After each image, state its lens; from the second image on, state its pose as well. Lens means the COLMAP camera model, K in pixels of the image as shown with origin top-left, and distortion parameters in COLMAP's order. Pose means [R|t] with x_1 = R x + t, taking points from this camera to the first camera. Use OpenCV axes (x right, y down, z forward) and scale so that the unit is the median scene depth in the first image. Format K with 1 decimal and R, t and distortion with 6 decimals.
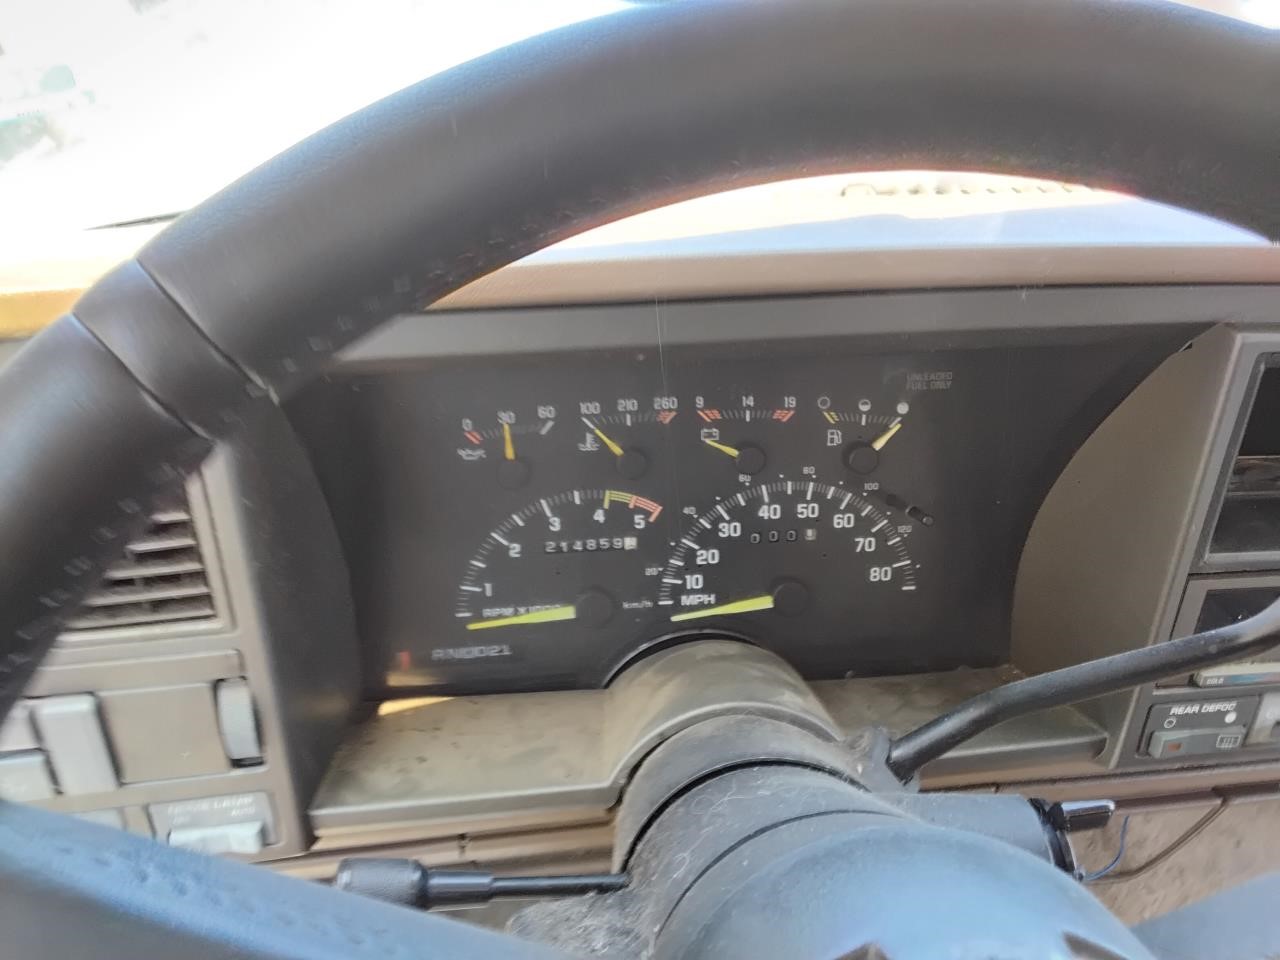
lens RADIAL K [[1046.4, 0, 638.1], [0, 1046.4, 482.7], [0, 0, 1]] dist [0.057602, -0.094606]
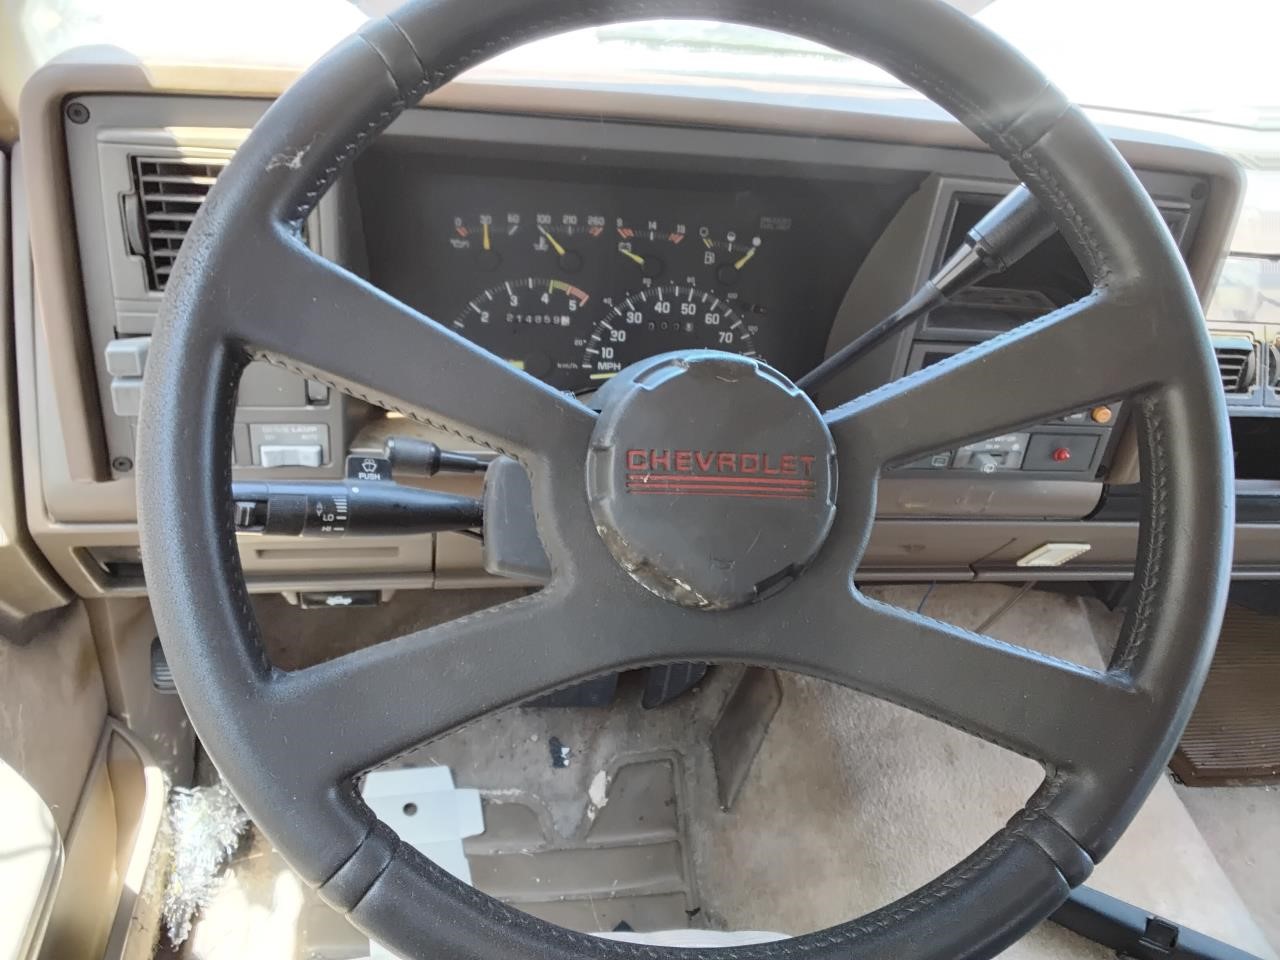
lens RADIAL K [[1046.4, 0, 649.6], [0, 1046.4, 504.2], [0, 0, 1]] dist [0.057602, -0.094606]
pose [[0.993334, 0.064002, 0.095875, -0.014450], [-0.068430, 0.996701, 0.043632, 0.242659], [-0.092767, -0.049902, 0.994437, -0.469010]]
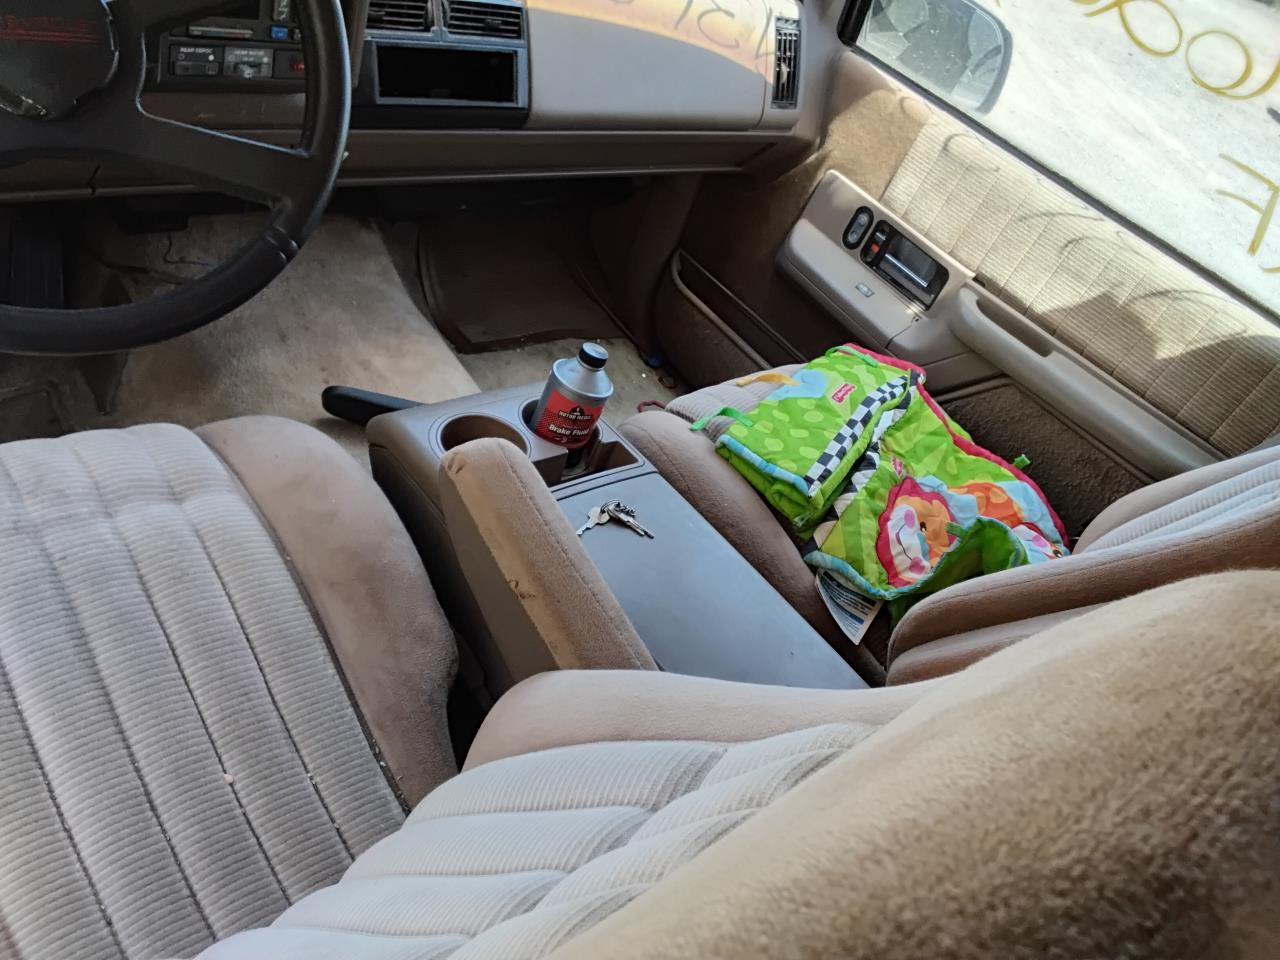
lens RADIAL K [[1046.4, 0, 641.7], [0, 1046.4, 490.1], [0, 0, 1]] dist [0.057602, -0.094606]
pose [[0.785652, -0.160442, 0.597503, -0.170148], [0.003427, 0.966901, 0.255128, 0.479831], [-0.618659, -0.198394, 0.760198, -1.255760]]
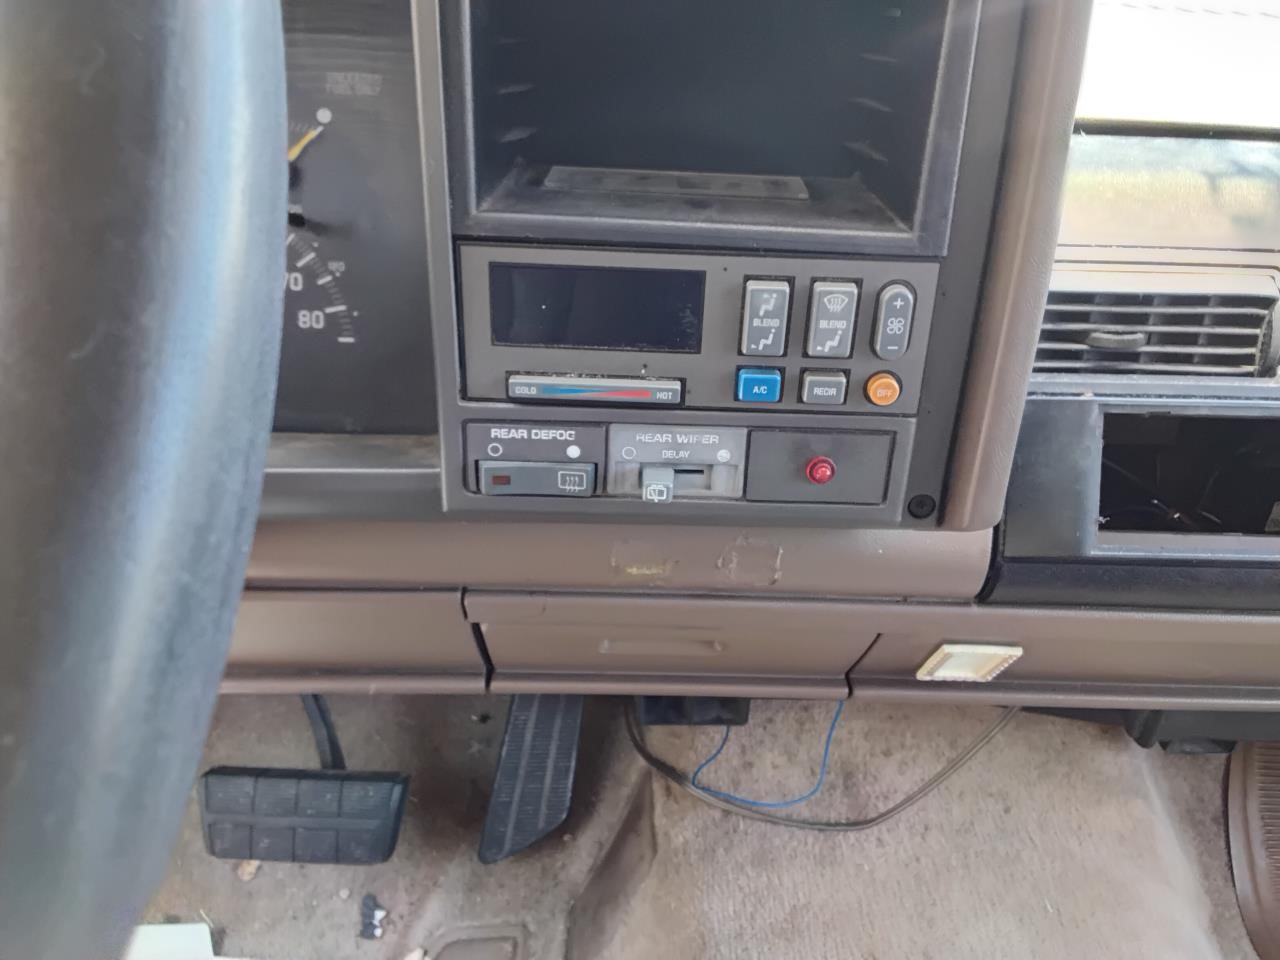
lens RADIAL K [[1046.4, 0, 670.1], [0, 1046.4, 499.9], [0, 0, 1]] dist [0.057602, -0.094606]
pose [[0.994511, 0.074059, -0.073907, 0.629019], [-0.076666, 0.996508, -0.033078, 0.252873], [0.071199, 0.038562, 0.996716, 0.166601]]
